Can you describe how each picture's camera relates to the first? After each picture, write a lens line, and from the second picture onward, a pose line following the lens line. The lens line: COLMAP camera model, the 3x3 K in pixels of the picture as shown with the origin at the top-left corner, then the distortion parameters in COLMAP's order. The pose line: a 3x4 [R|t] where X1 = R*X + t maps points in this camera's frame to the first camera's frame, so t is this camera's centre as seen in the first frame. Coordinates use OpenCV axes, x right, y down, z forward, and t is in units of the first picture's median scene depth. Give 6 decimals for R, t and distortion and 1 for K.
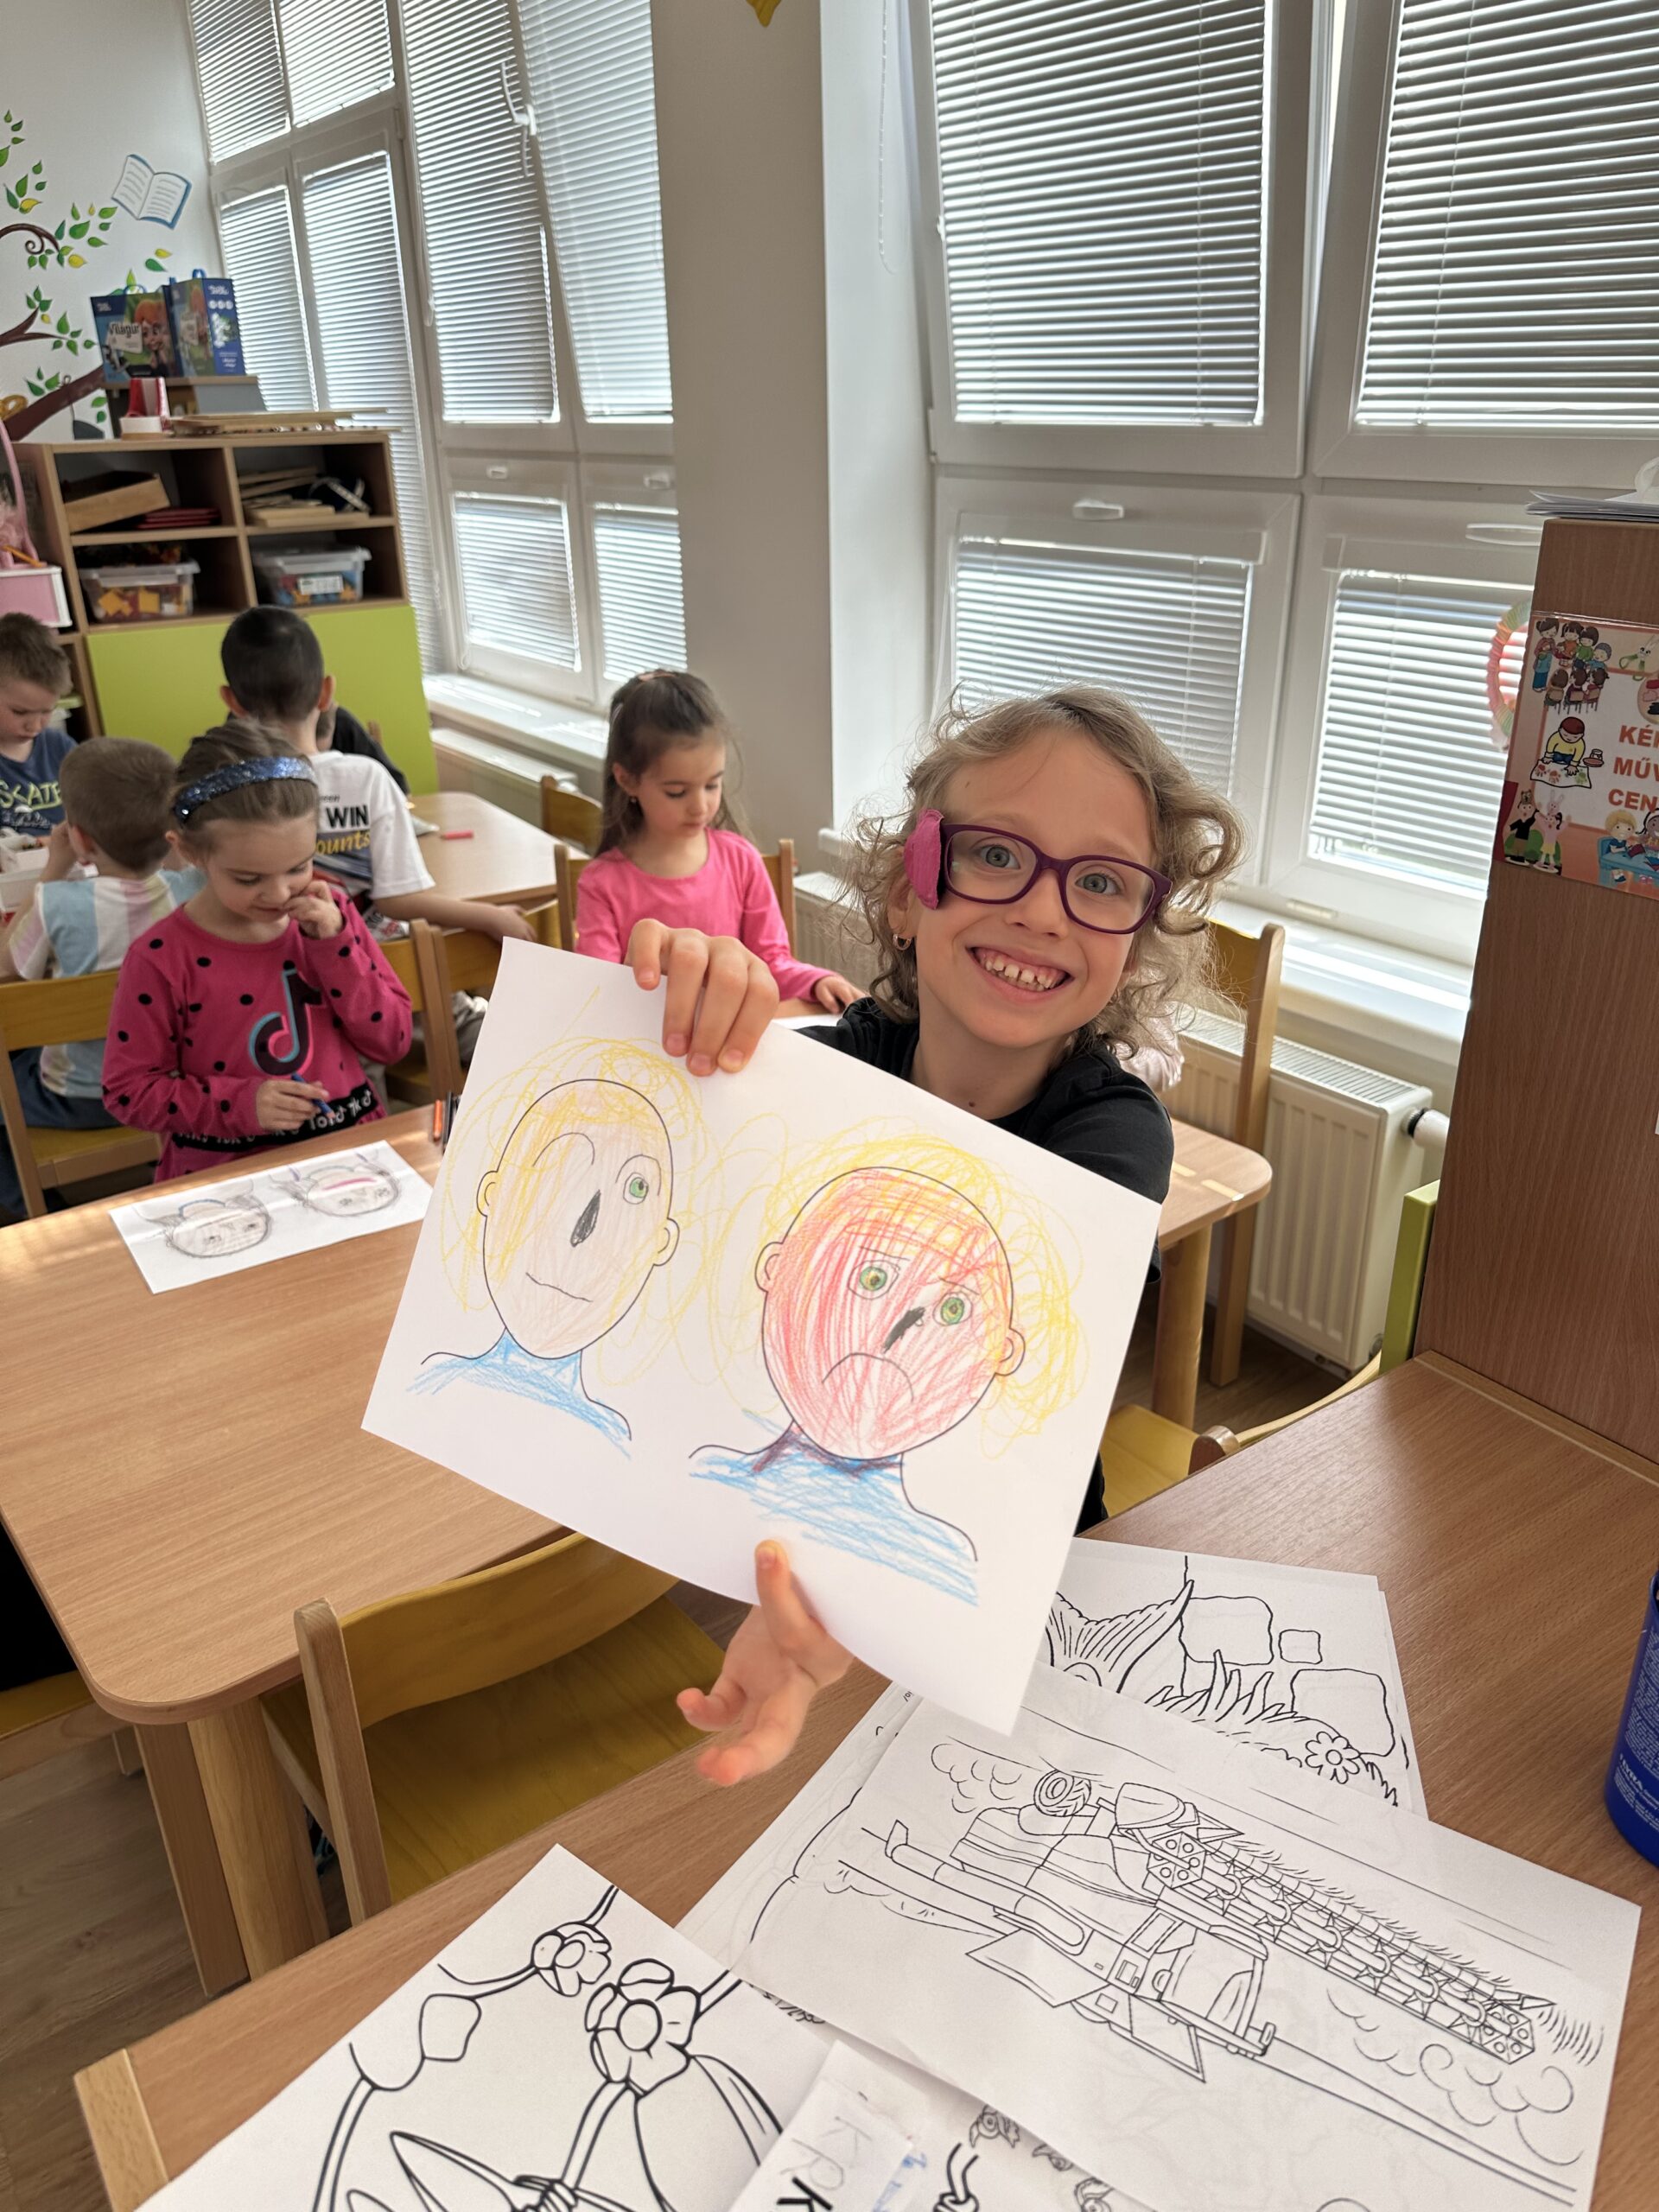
lens RADIAL K [[1584.7, 0, 829.5], [0, 1584.7, 1106.0], [0, 0, 1]] dist [0.021805, -0.006685]
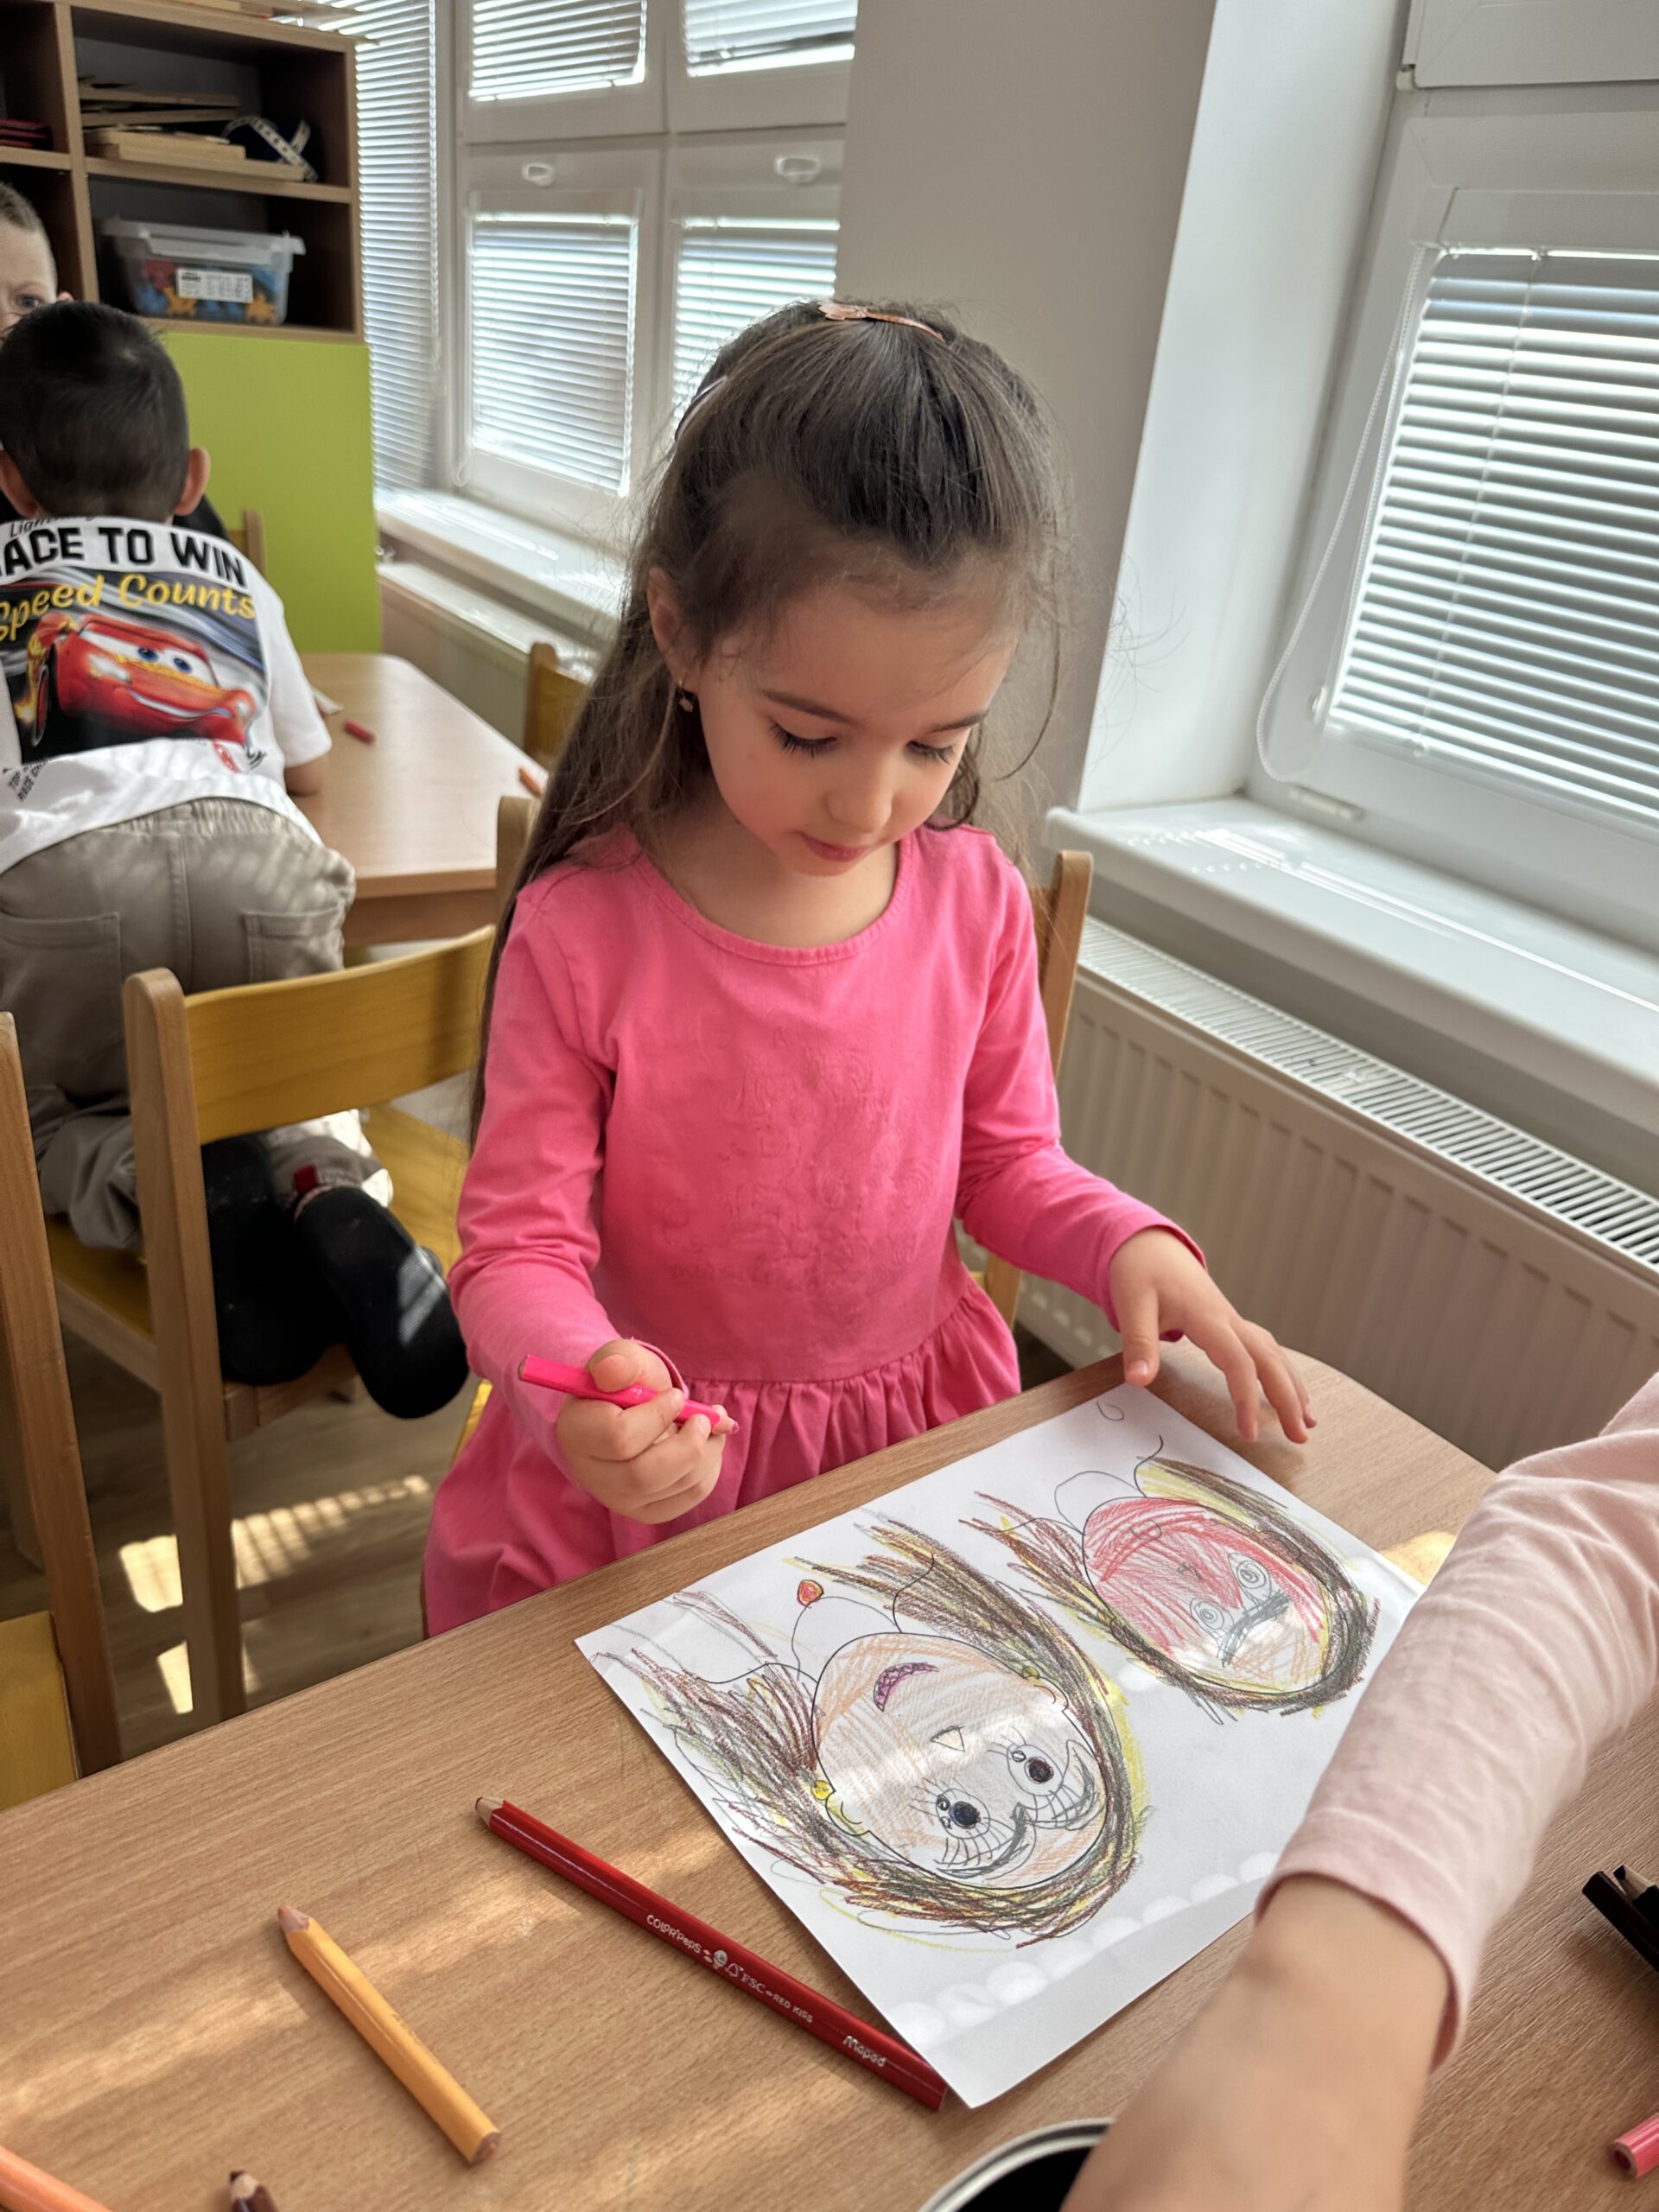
lens RADIAL K [[1572.9, 0, 829.5], [0, 1572.9, 1106.0], [0, 0, 1]] dist [-0.008463, 0.000983]
pose [[0.992035, 0.125839, 0.005518, -0.054040], [-0.125959, 0.991214, 0.040353, -0.073594], [-0.000392, -0.040726, 0.999170, 0.395211]]
